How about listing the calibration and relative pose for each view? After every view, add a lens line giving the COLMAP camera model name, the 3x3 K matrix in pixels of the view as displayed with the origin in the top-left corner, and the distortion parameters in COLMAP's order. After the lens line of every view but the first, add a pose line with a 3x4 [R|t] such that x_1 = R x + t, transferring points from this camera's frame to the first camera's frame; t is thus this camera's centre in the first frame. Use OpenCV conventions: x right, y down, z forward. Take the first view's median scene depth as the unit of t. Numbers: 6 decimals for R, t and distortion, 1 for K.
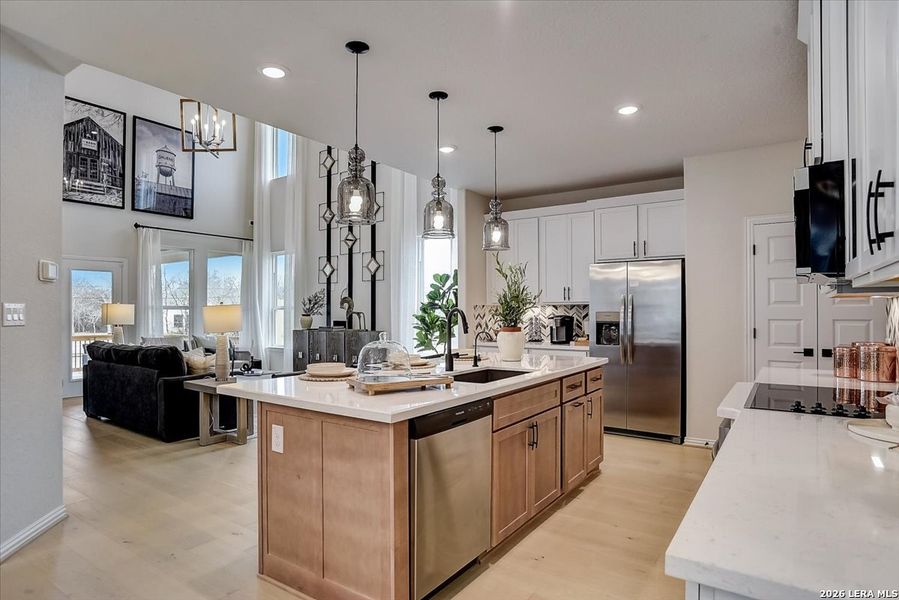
lens RADIAL K [[505.2, 0, 444.8], [0, 505.2, 307.4], [0, 0, 1]] dist [-0.051250, 0.002899]
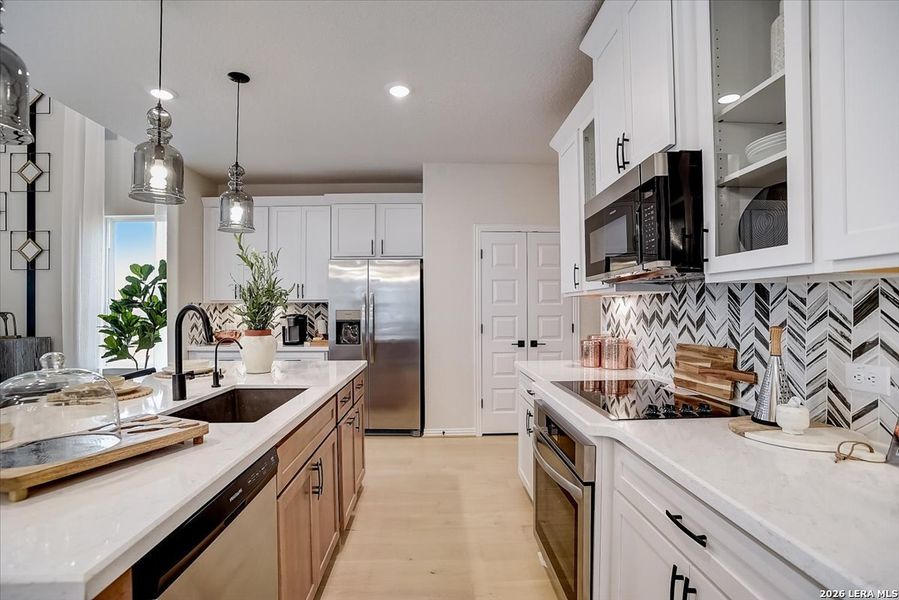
lens RADIAL K [[438.8, 0, 446.1], [0, 438.8, 308.1], [0, 0, 1]] dist [-0.086301, 0.035958]
pose [[0.801895, -0.001121, 0.597464, -0.023042], [-0.000661, 0.999996, 0.002763, 0.002025], [-0.597465, -0.002610, 0.801891, 0.180606]]
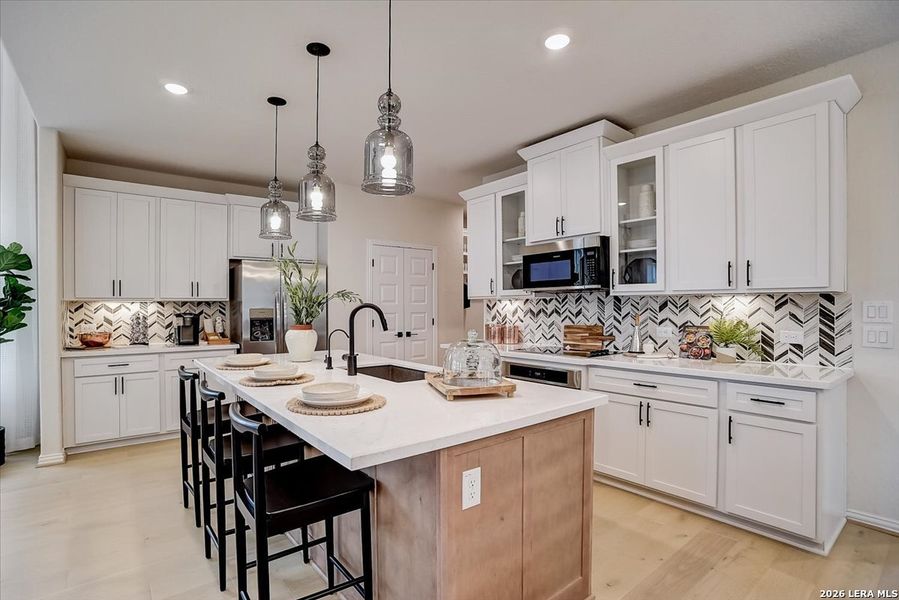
lens RADIAL K [[438.8, 0, 446.1], [0, 438.8, 308.1], [0, 0, 1]] dist [-0.086301, 0.035958]
pose [[0.285918, -0.002724, 0.958250, -0.352525], [-0.002297, 0.999991, 0.003528, 0.003222], [-0.958251, -0.003210, 0.285909, 0.328153]]
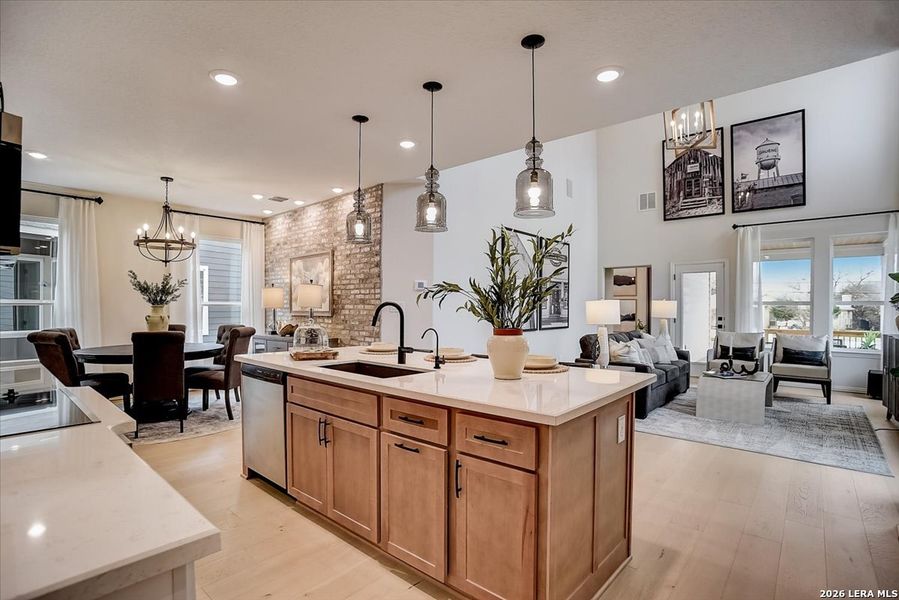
lens RADIAL K [[438.8, 0, 446.1], [0, 438.8, 308.1], [0, 0, 1]] dist [-0.086301, 0.035958]
pose [[-0.119755, 0.004306, -0.992794, 0.457480], [0.003561, 0.999986, 0.003907, 0.005582], [0.992797, -0.003067, -0.119769, 0.623953]]
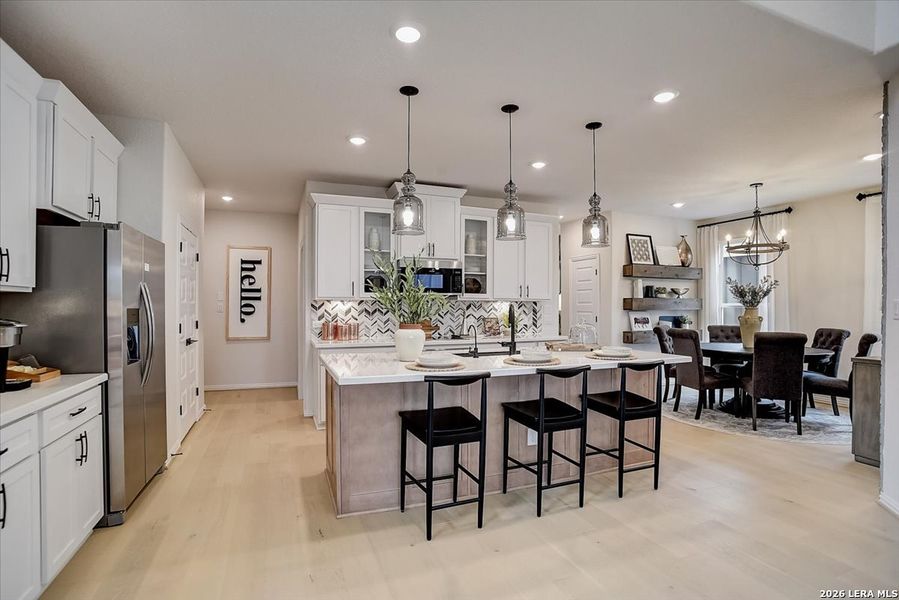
lens RADIAL K [[438.8, 0, 446.1], [0, 438.8, 308.1], [0, 0, 1]] dist [-0.086301, 0.035958]
pose [[-0.828331, -0.000977, 0.560238, -0.236283], [-0.003169, 0.999991, -0.002941, 0.007524], [-0.560230, -0.004212, -0.828326, 1.027274]]
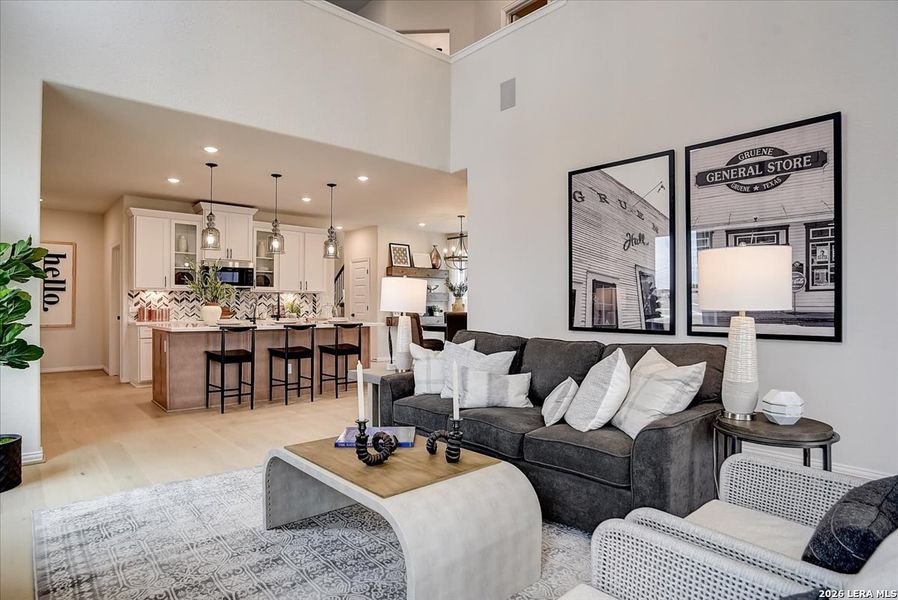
lens RADIAL K [[504.7, 0, 444.3], [0, 504.7, 307.4], [0, 0, 1]] dist [-0.051250, 0.002899]
pose [[-0.970657, -0.000407, 0.240469, -0.587663], [-0.001376, 0.999992, -0.003863, 0.035871], [-0.240465, -0.004081, -0.970649, 1.460862]]
